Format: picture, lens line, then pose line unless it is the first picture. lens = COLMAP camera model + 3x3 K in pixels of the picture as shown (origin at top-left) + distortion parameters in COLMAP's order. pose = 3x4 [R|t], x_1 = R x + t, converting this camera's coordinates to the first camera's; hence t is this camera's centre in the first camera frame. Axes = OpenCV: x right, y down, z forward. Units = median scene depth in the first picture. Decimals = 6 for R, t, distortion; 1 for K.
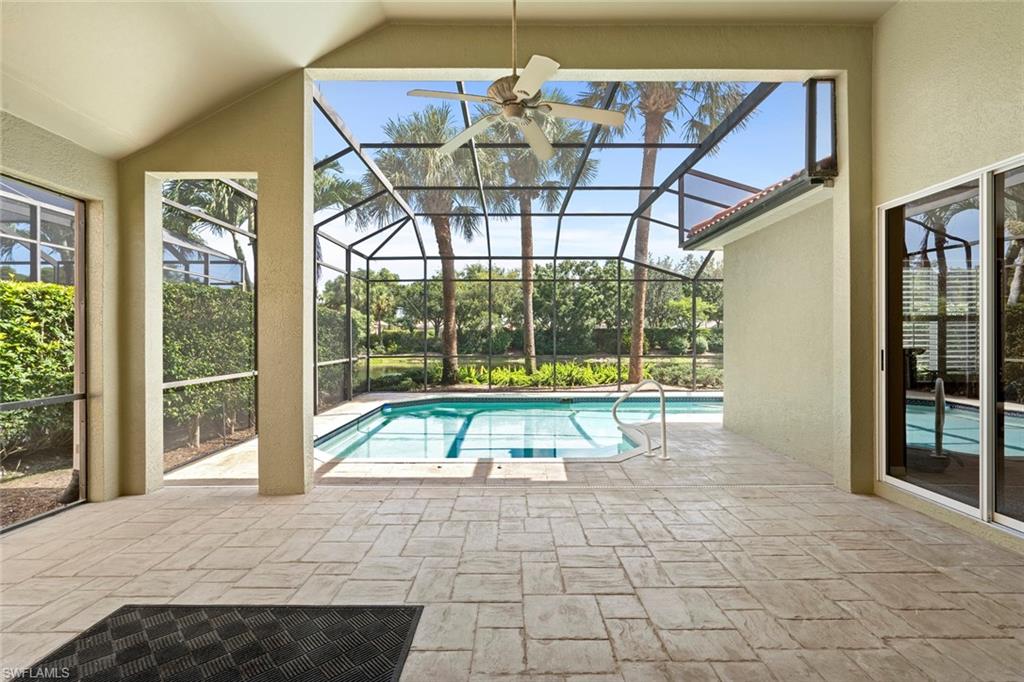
lens RADIAL K [[472.5, 0, 504.6], [0, 472.5, 343.1], [0, 0, 1]] dist [0.004208, 0.001274]
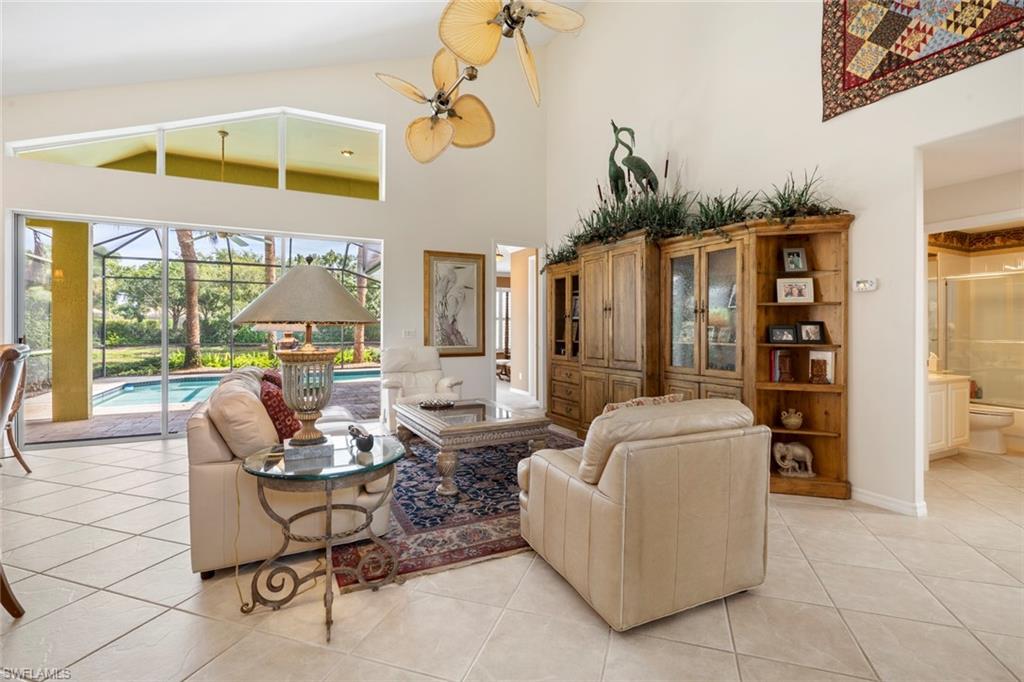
lens RADIAL K [[472.5, 0, 520.3], [0, 472.5, 327.7], [0, 0, 1]] dist [0.004208, 0.001274]
pose [[0.882674, 0.003872, 0.469969, 0.051643], [0.002997, 0.999899, -0.013867, 0.006725], [-0.469975, 0.013649, 0.882574, -0.427302]]
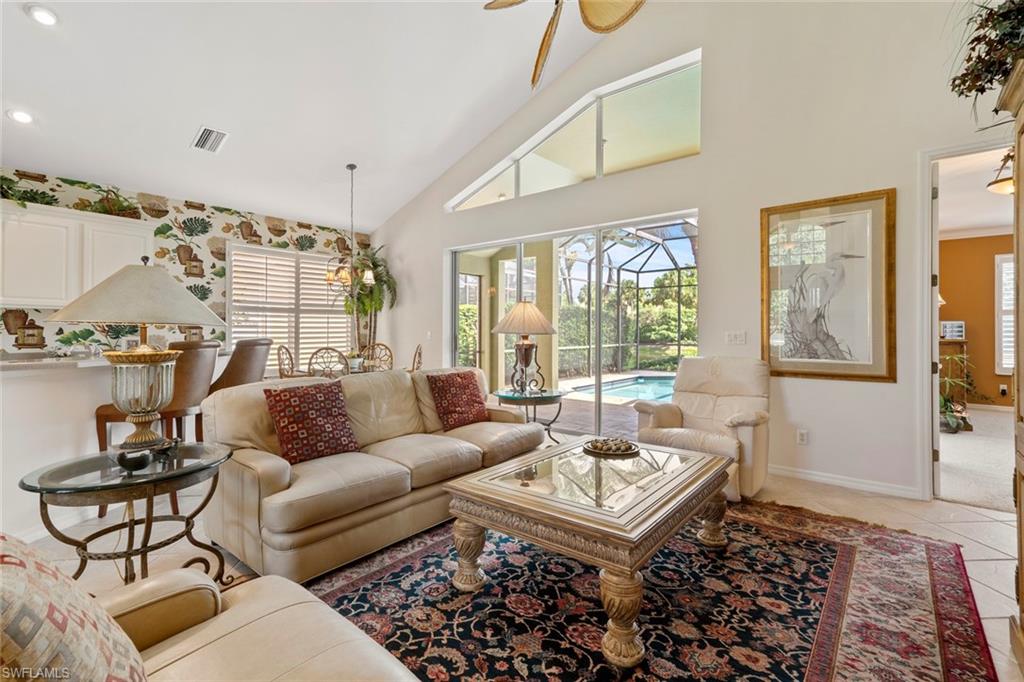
lens RADIAL K [[472.5, 0, 511.2], [0, 472.5, 332.8], [0, 0, 1]] dist [0.004208, 0.001274]
pose [[0.774748, 0.006264, -0.632239, 0.280339], [-0.010061, 0.999946, -0.002422, 0.004696], [0.632190, 0.008238, 0.774770, -0.283806]]
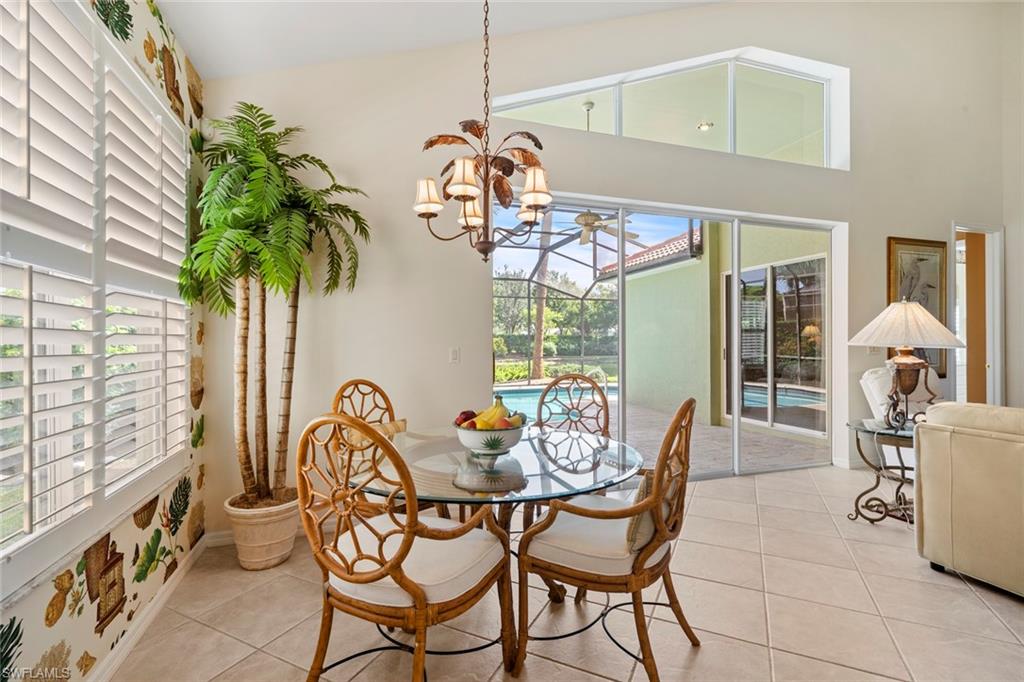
lens RADIAL K [[472.5, 0, 504.9], [0, 472.5, 348.5], [0, 0, 1]] dist [0.004208, 0.001274]
pose [[0.947511, -0.003137, 0.319709, -0.213901], [0.003143, 0.999995, 0.000497, 0.003025], [-0.319709, 0.000533, 0.947516, -0.171167]]
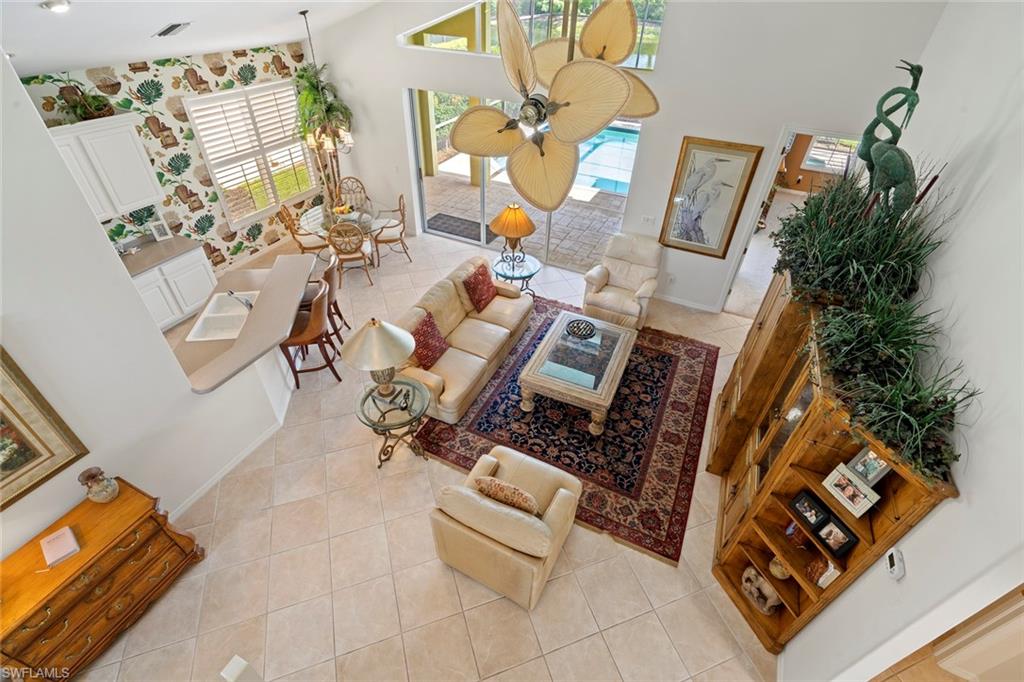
lens RADIAL K [[472.5, 0, 501.4], [0, 472.5, 346.4], [0, 0, 1]] dist [0.004208, 0.001274]
pose [[0.900611, 0.286348, -0.326962, 0.255074], [-0.019224, 0.777793, 0.628227, -0.215023], [0.434201, -0.559502, 0.705994, -0.436824]]
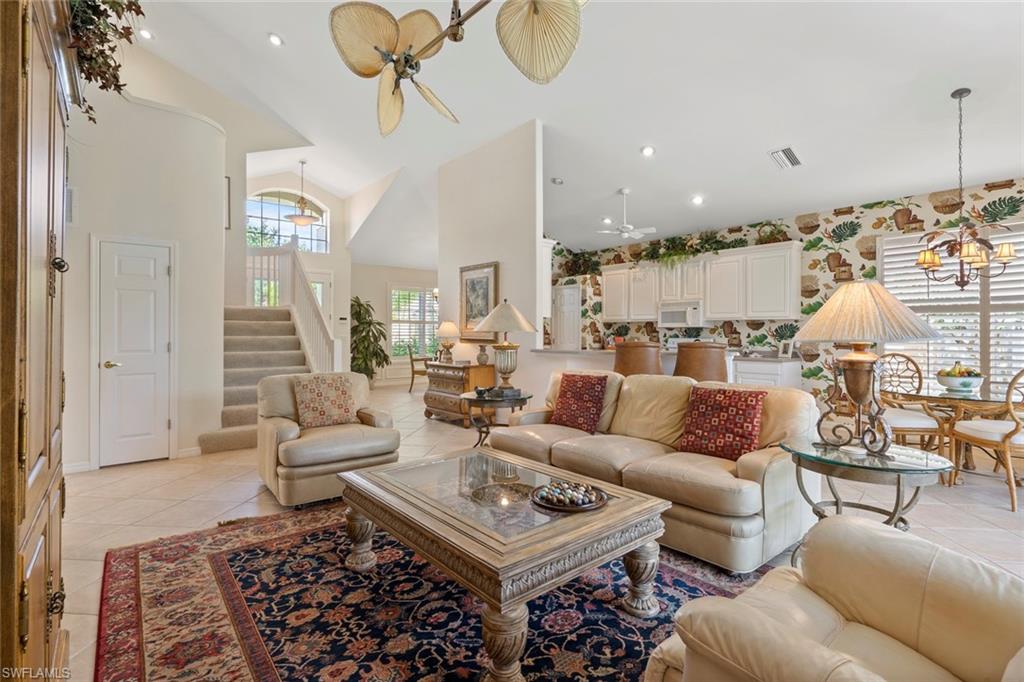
lens RADIAL K [[472.5, 0, 514.8], [0, 472.5, 331.9], [0, 0, 1]] dist [0.004208, 0.001274]
pose [[-0.770021, 0.002290, -0.638014, 0.296036], [-0.003006, 0.999969, 0.007218, -0.001608], [0.638011, 0.007476, -0.769991, 0.059934]]
